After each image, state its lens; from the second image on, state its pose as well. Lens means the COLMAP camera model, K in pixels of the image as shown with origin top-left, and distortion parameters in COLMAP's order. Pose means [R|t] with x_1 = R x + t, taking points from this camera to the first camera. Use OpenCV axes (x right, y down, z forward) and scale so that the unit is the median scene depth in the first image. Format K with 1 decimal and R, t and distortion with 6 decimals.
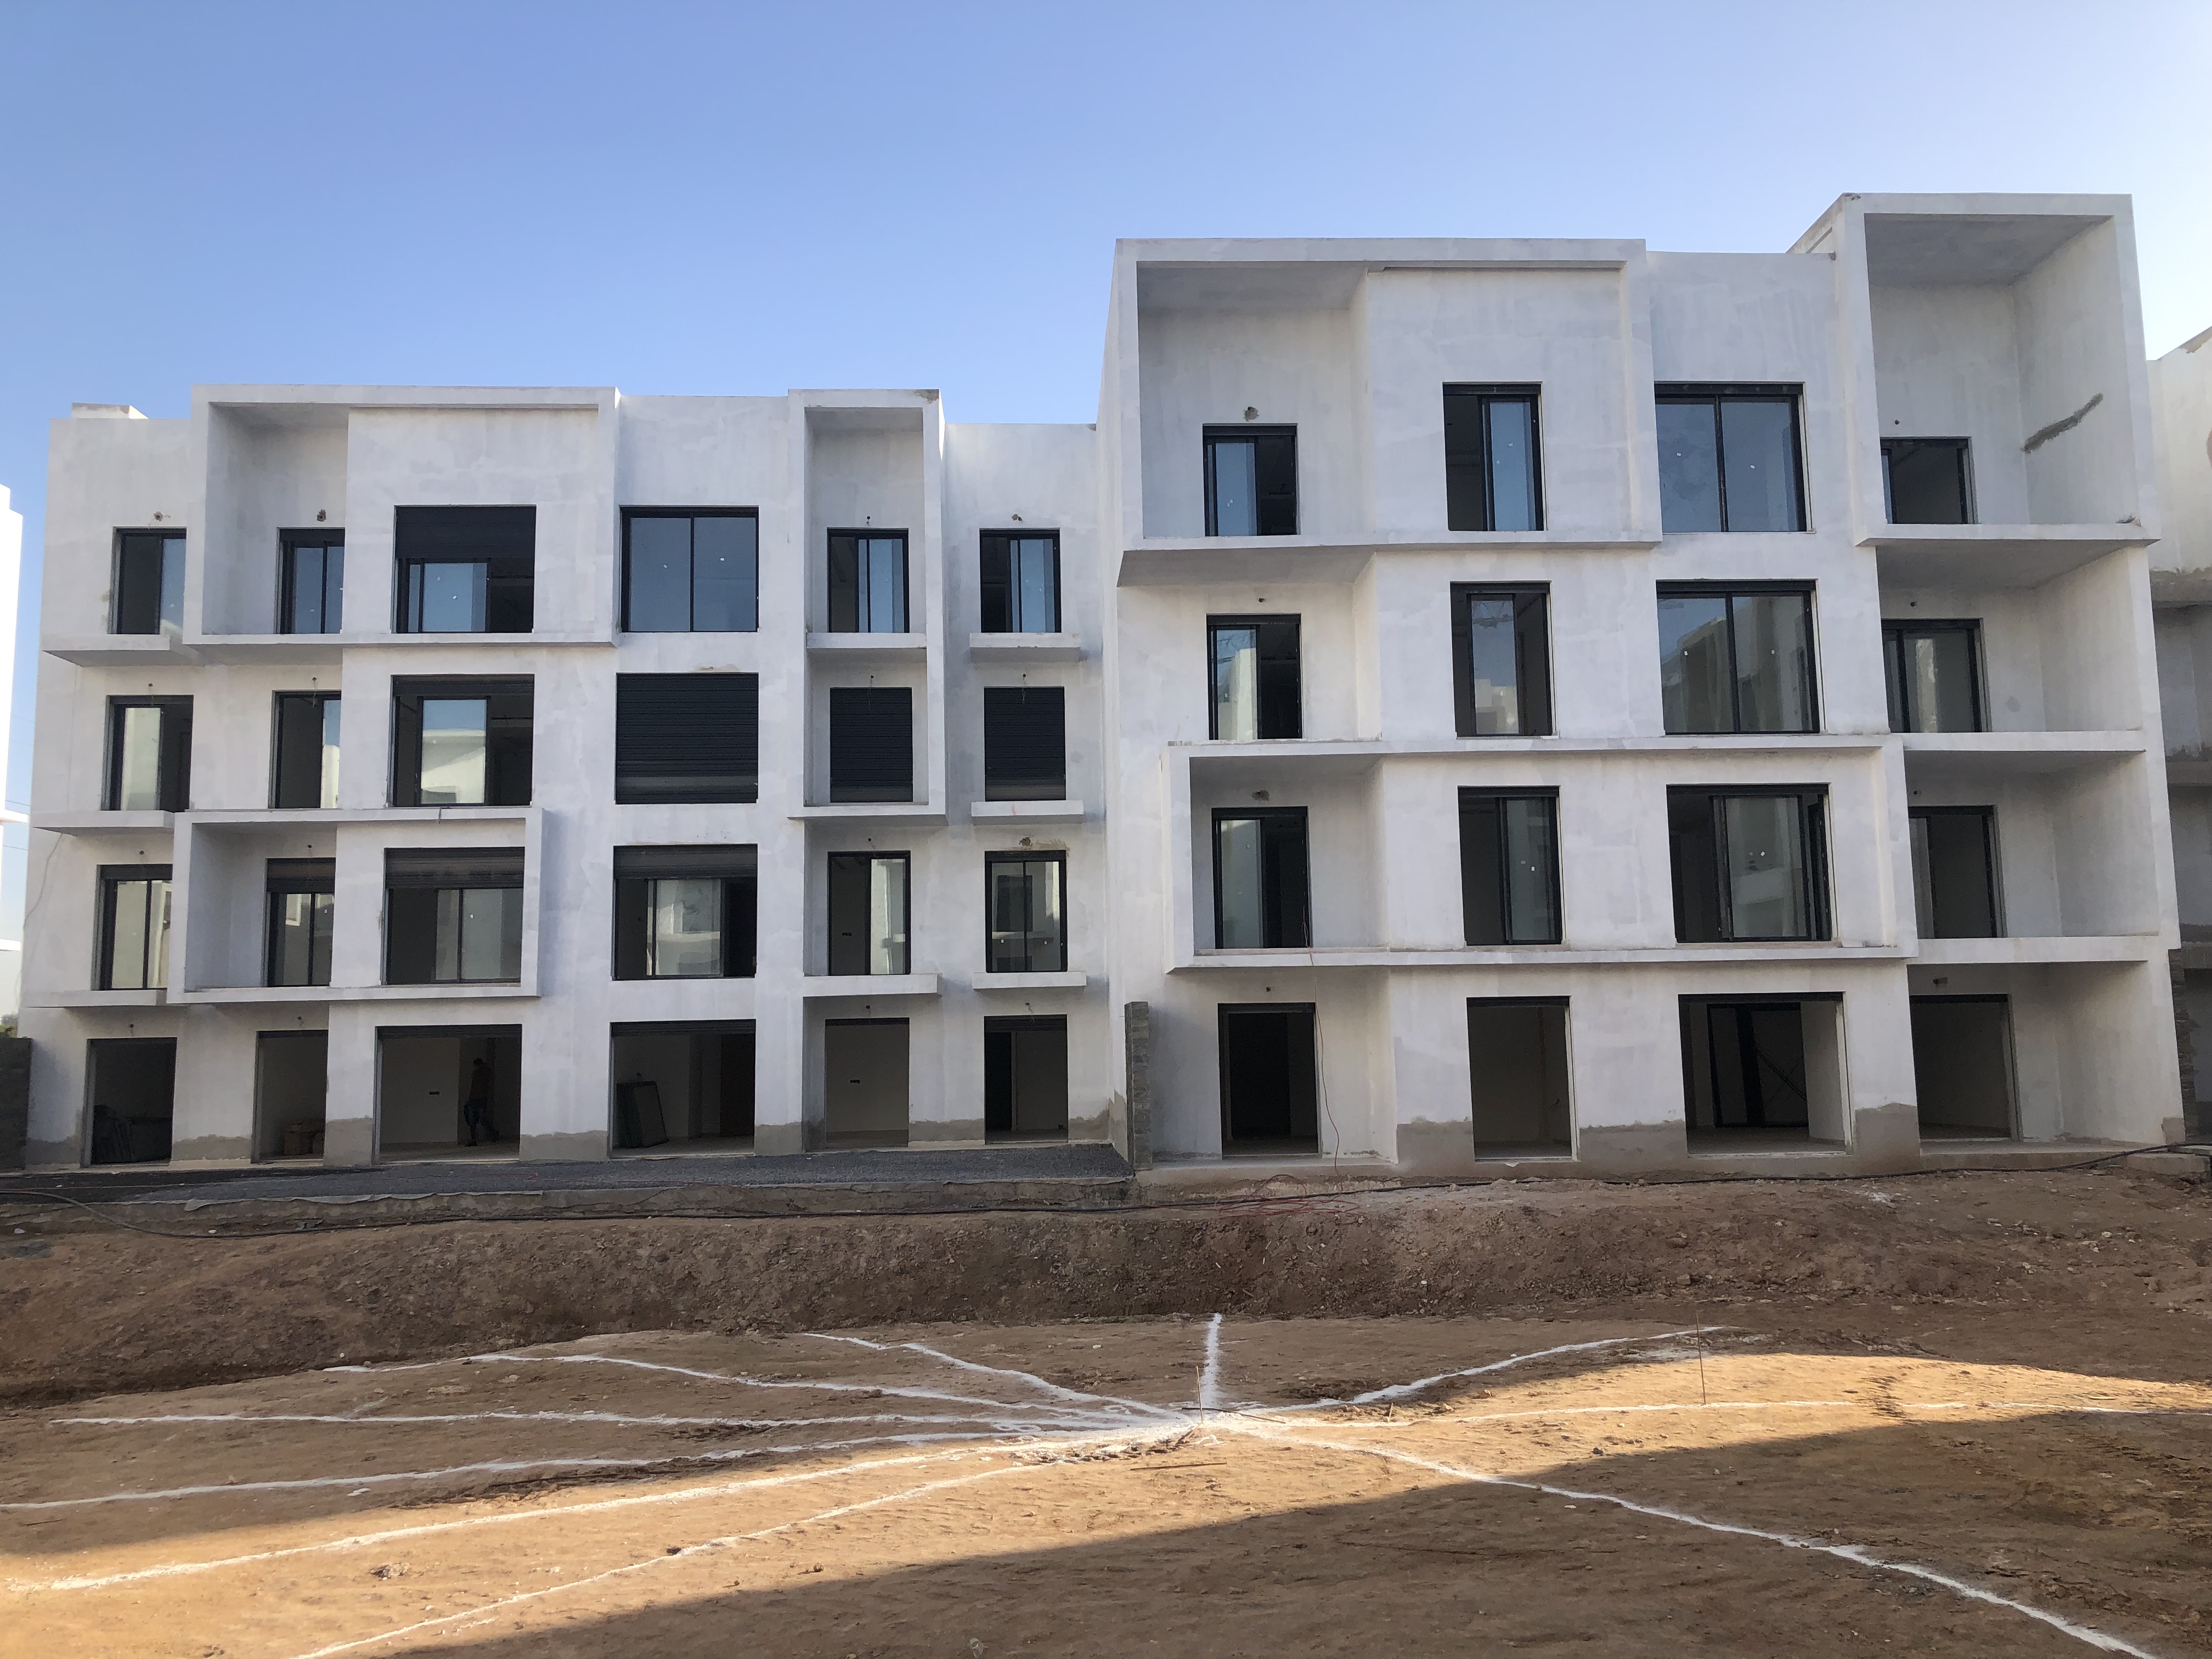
lens RADIAL K [[1786.1, 0, 1112.8], [0, 1786.1, 821.1], [0, 0, 1]] dist [0.044721, -0.046062]
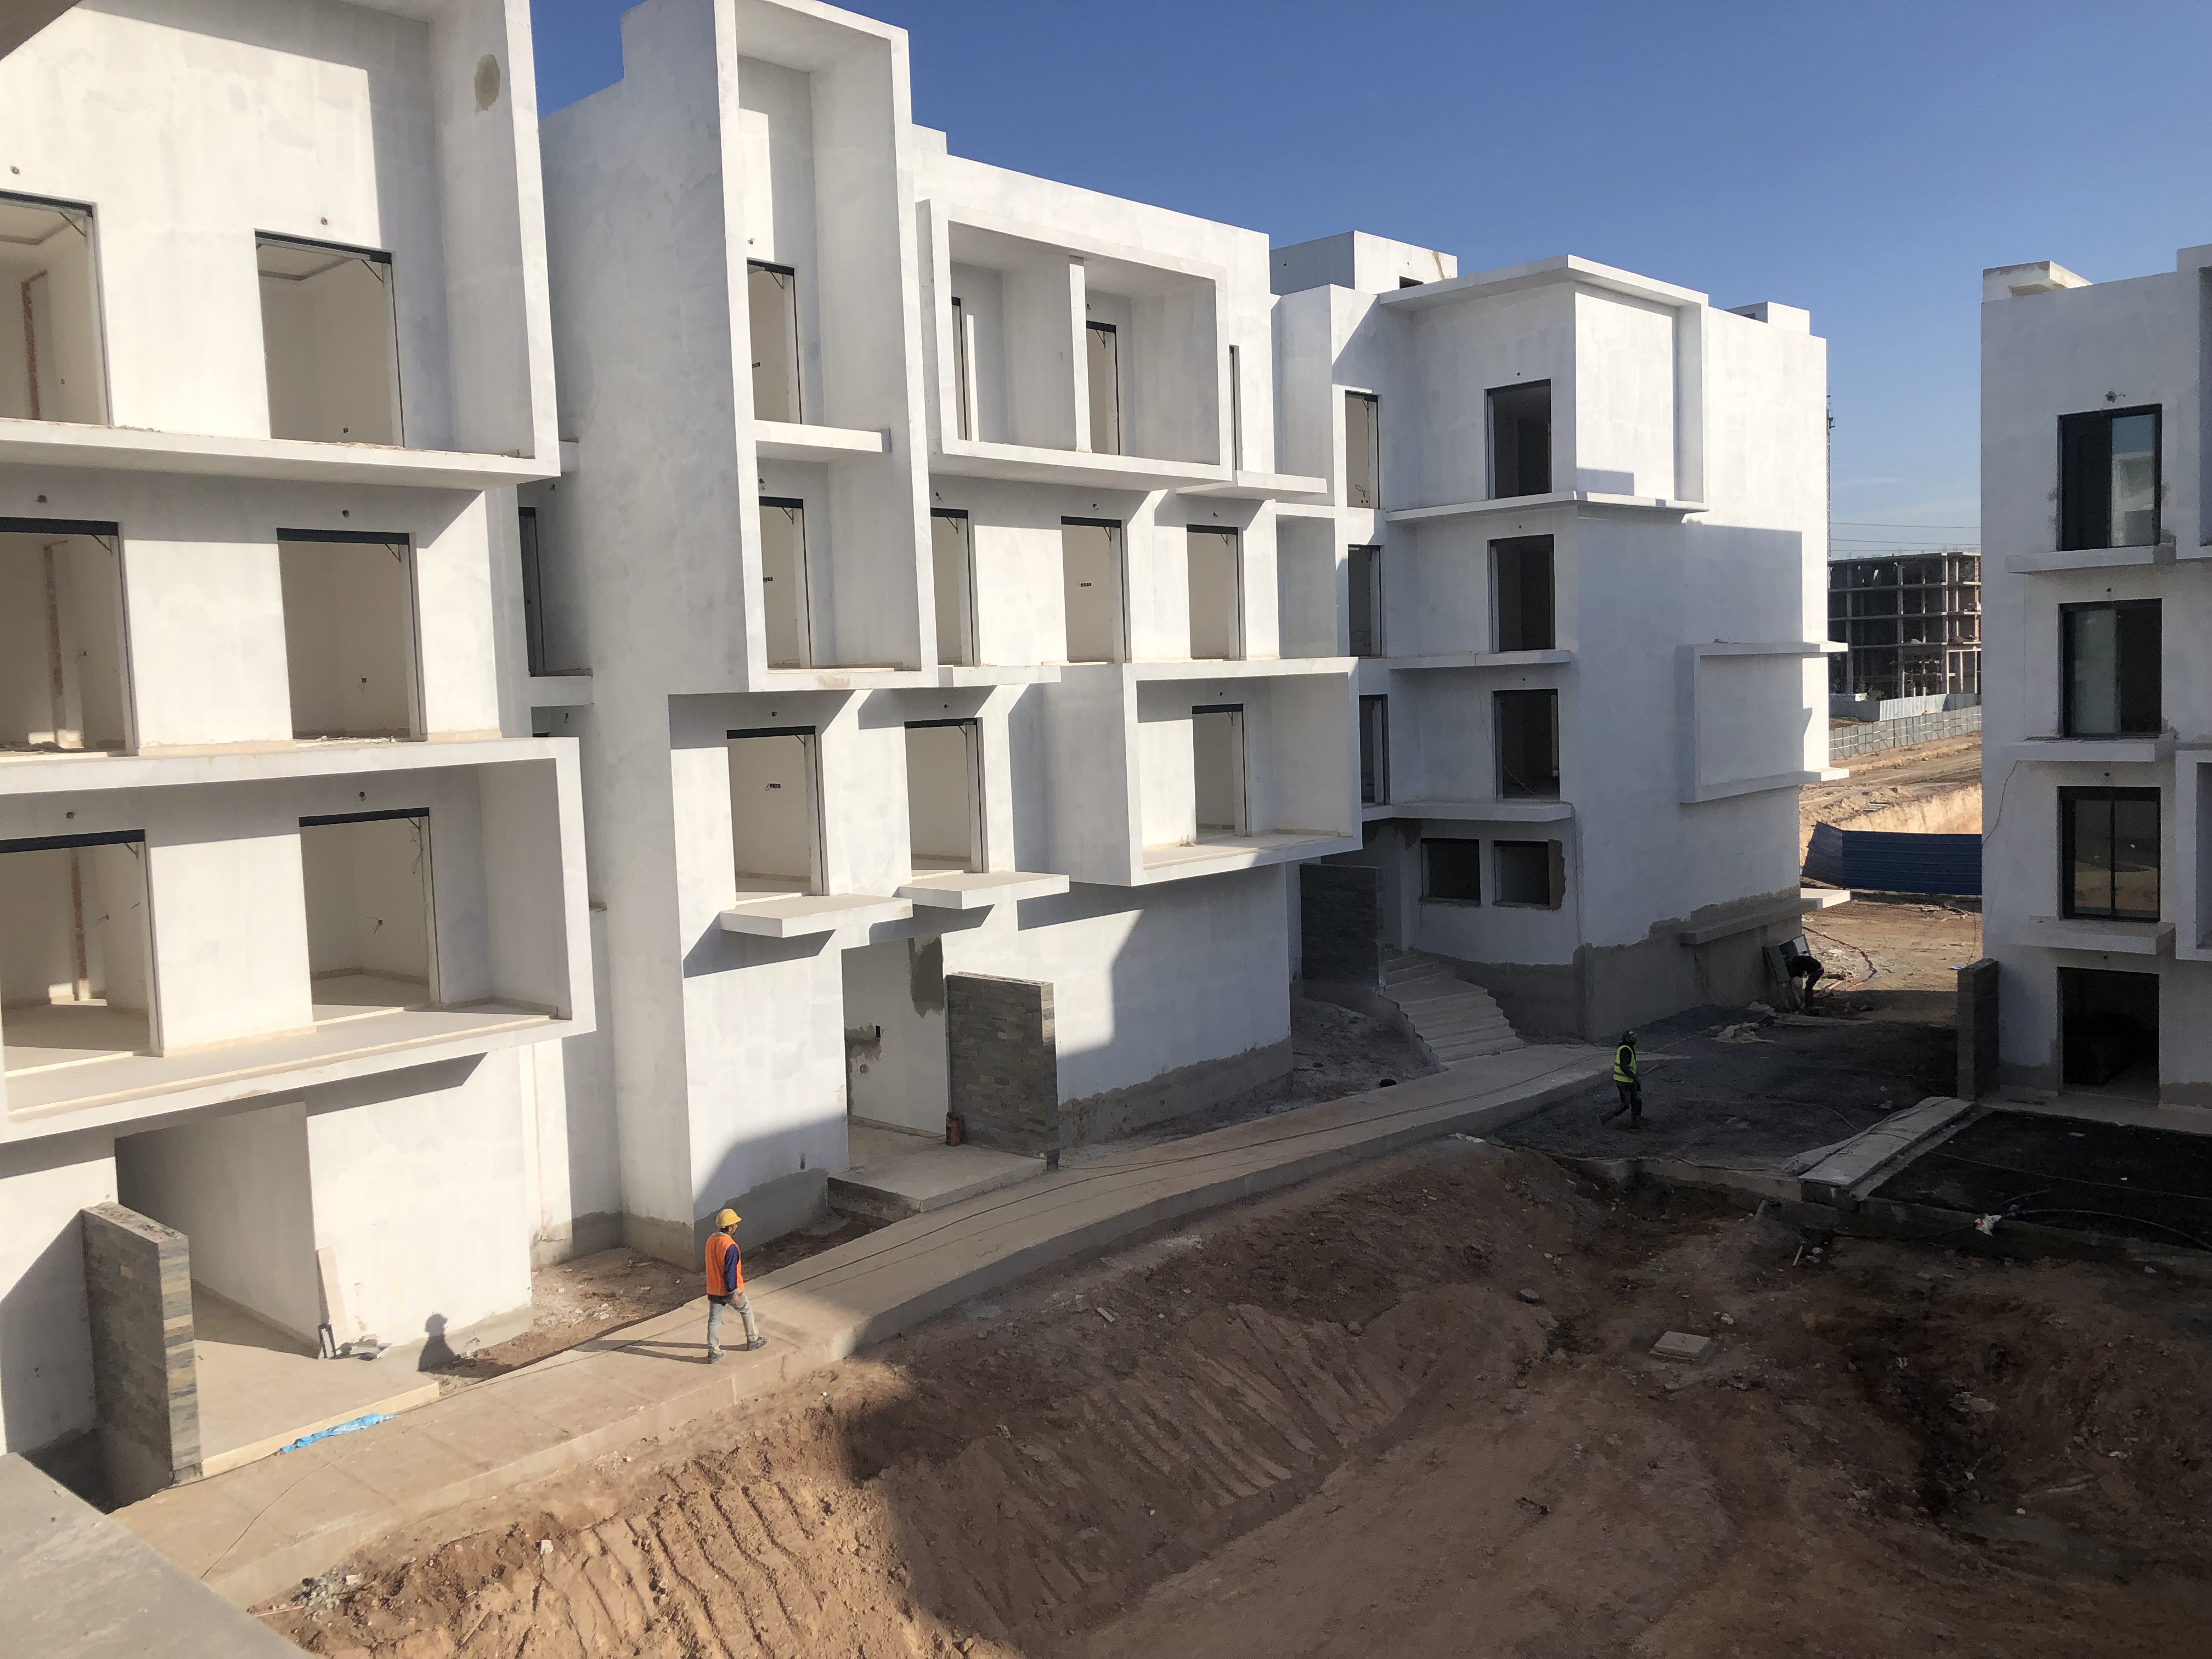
lens RADIAL K [[1786.1, 0, 1103.0], [0, 1786.1, 827.8], [0, 0, 1]] dist [0.044721, -0.046062]
pose [[0.706403, 0.045098, -0.706372, -0.243991], [0.118794, 0.976258, 0.181128, -0.184426], [0.697770, -0.211862, 0.684274, -0.005855]]
